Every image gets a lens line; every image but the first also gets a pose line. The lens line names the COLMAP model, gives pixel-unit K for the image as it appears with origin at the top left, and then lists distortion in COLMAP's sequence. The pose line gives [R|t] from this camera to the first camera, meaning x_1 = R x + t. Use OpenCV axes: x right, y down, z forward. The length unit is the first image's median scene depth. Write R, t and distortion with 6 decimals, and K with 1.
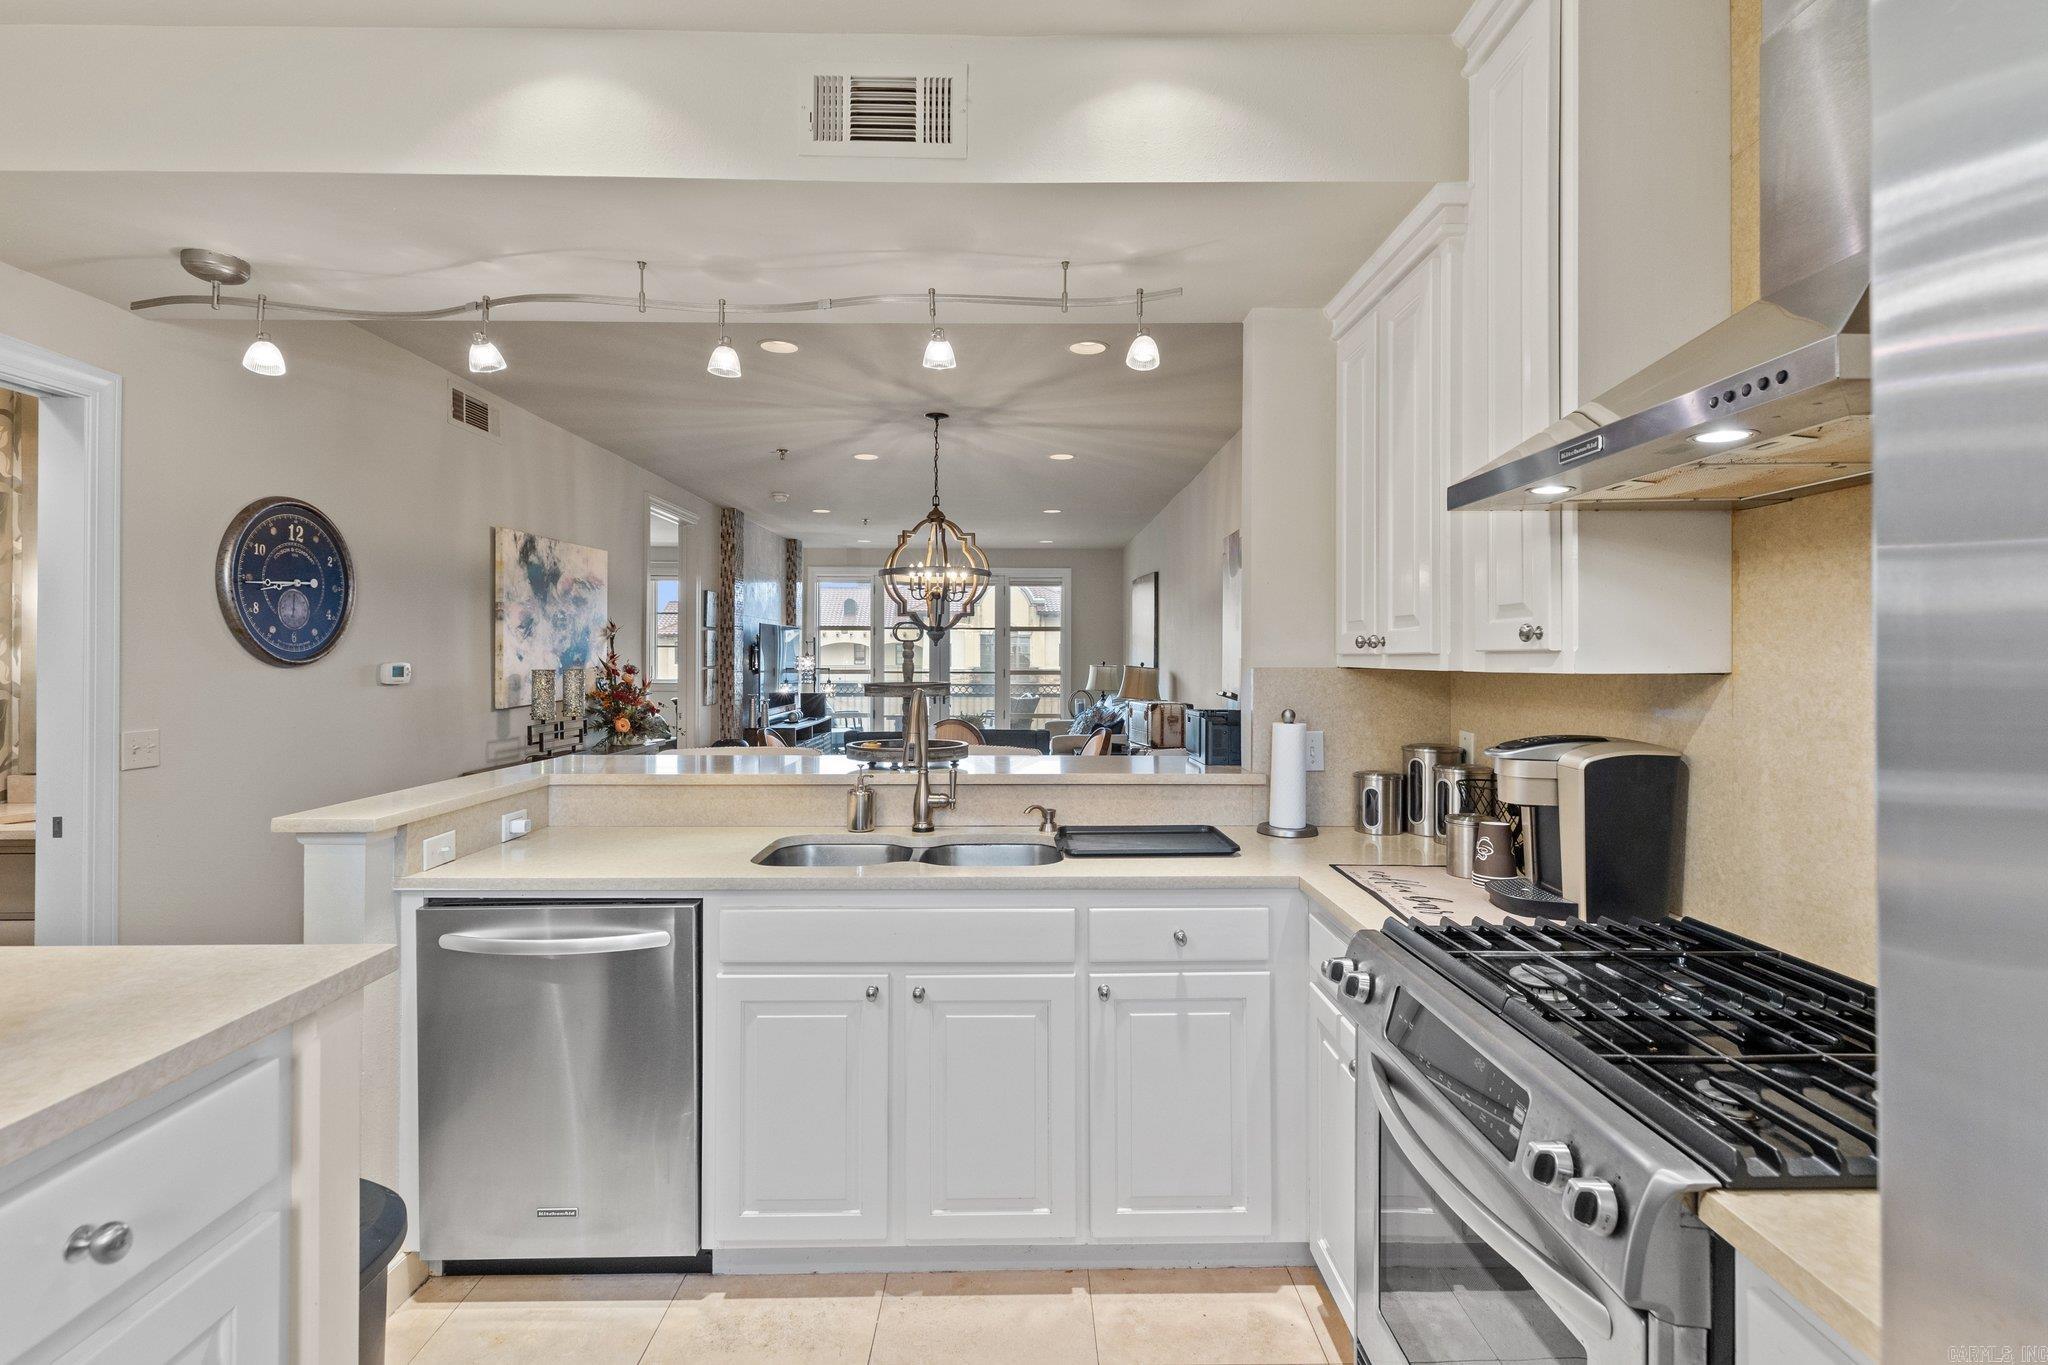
lens RADIAL K [[926.4, 0, 1022.3], [0, 926.4, 663.3], [0, 0, 1]] dist [0.008240, -0.003264]
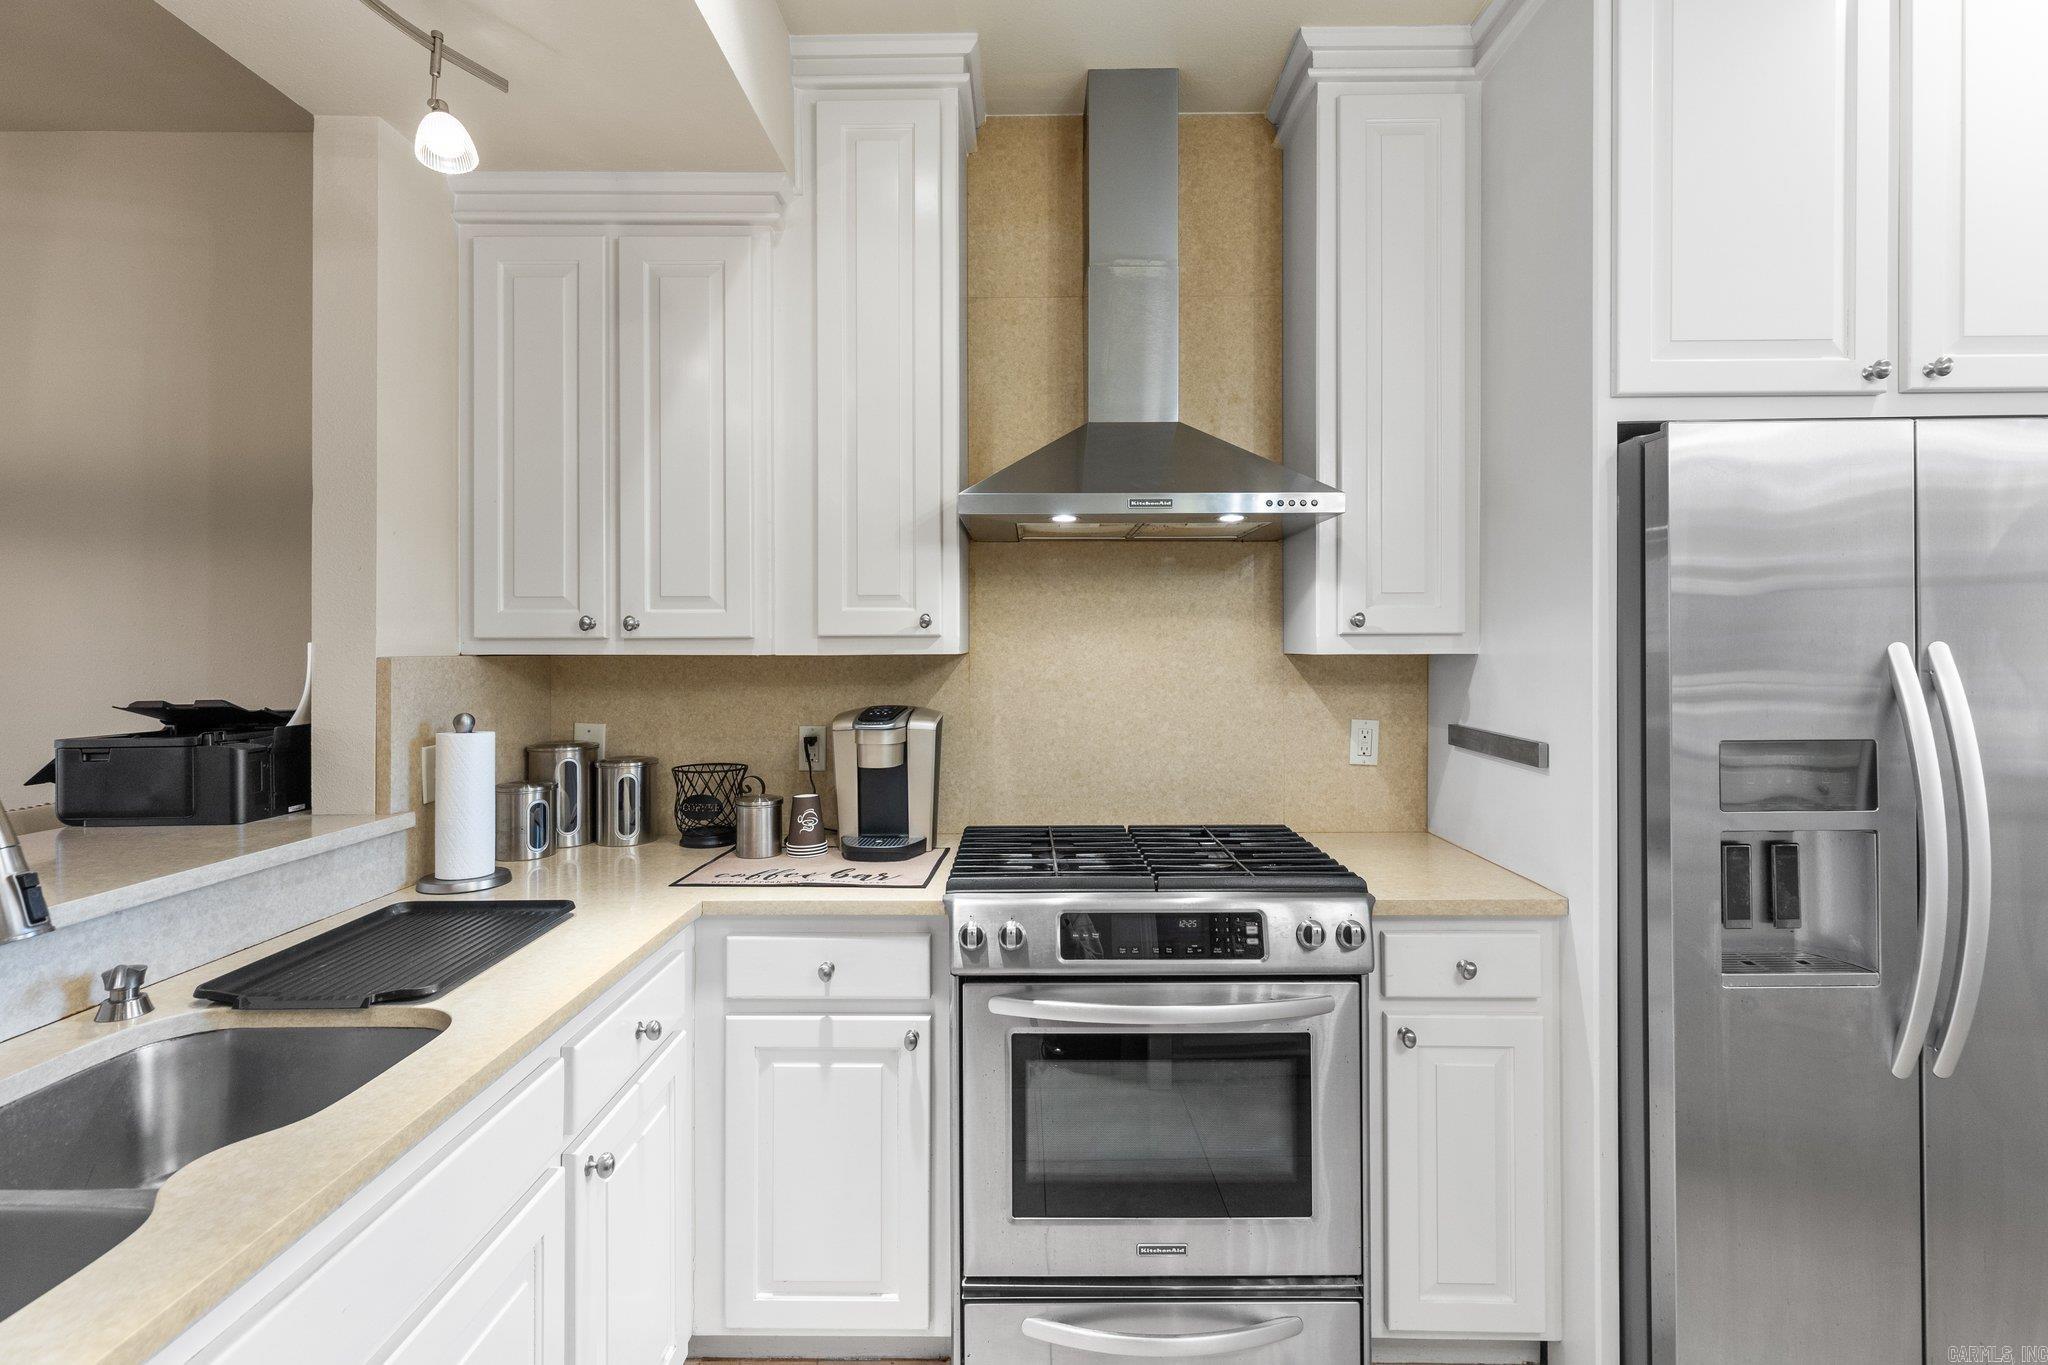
lens RADIAL K [[926.4, 0, 1024.5], [0, 926.4, 650.4], [0, 0, 1]] dist [0.008240, -0.003264]
pose [[0.023214, -0.004300, 0.999721, -0.306695], [0.007238, 0.999965, 0.004133, 0.000745], [-0.999704, 0.007140, 0.023245, 0.397213]]
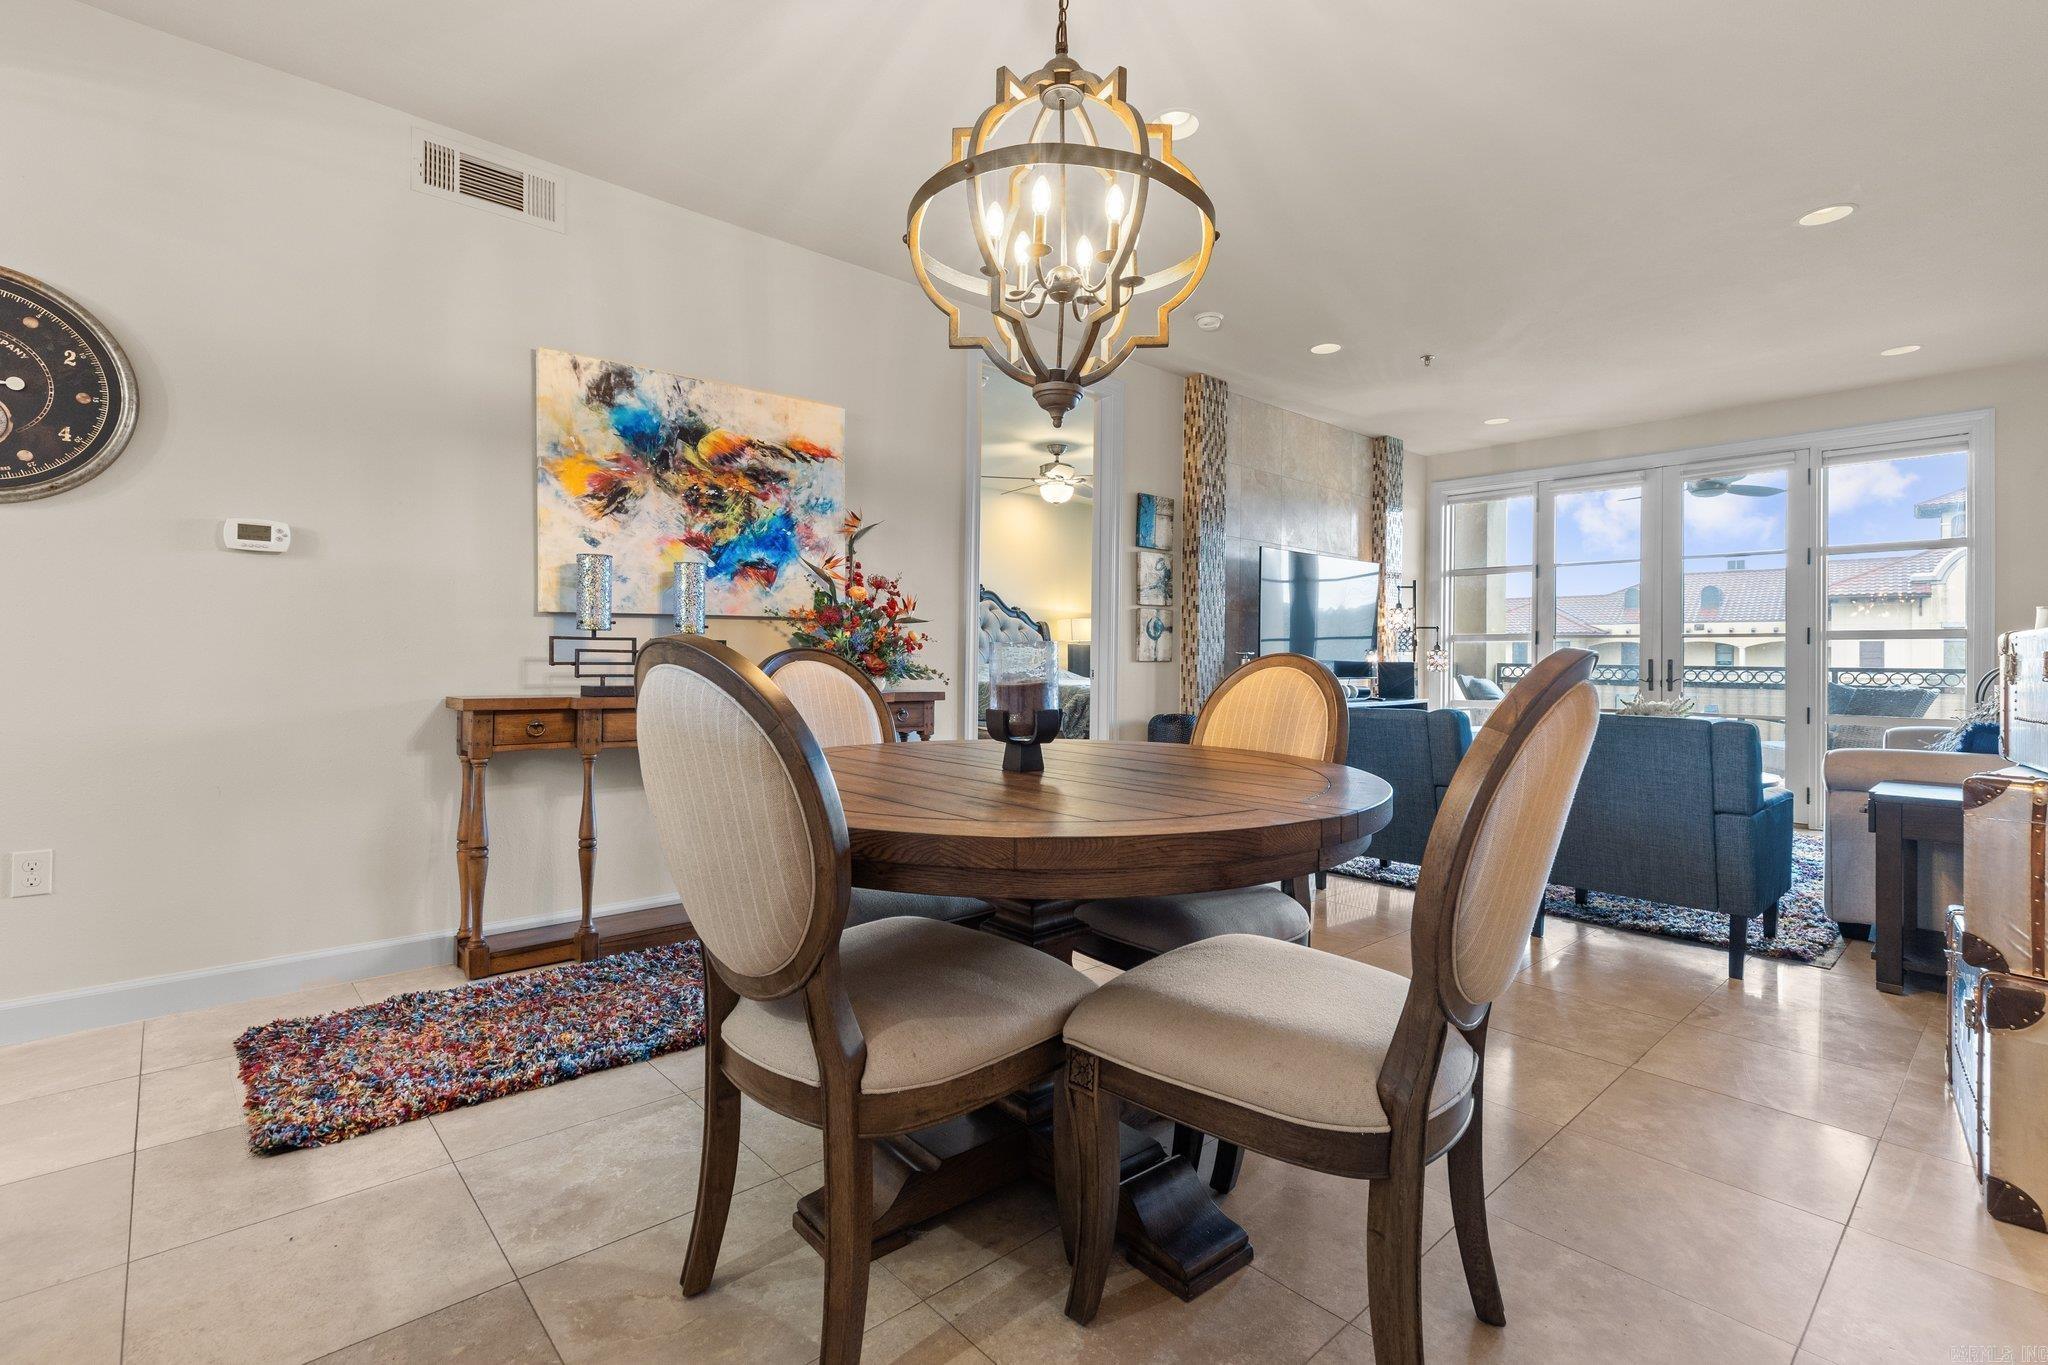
lens RADIAL K [[926.4, 0, 1013.2], [0, 926.4, 658.7], [0, 0, 1]] dist [0.008240, -0.003264]
pose [[0.660967, 0.007409, -0.750378, 0.247561], [-0.016567, 0.999852, -0.004721, 0.107036], [0.750232, 0.015552, 0.660992, 1.065861]]
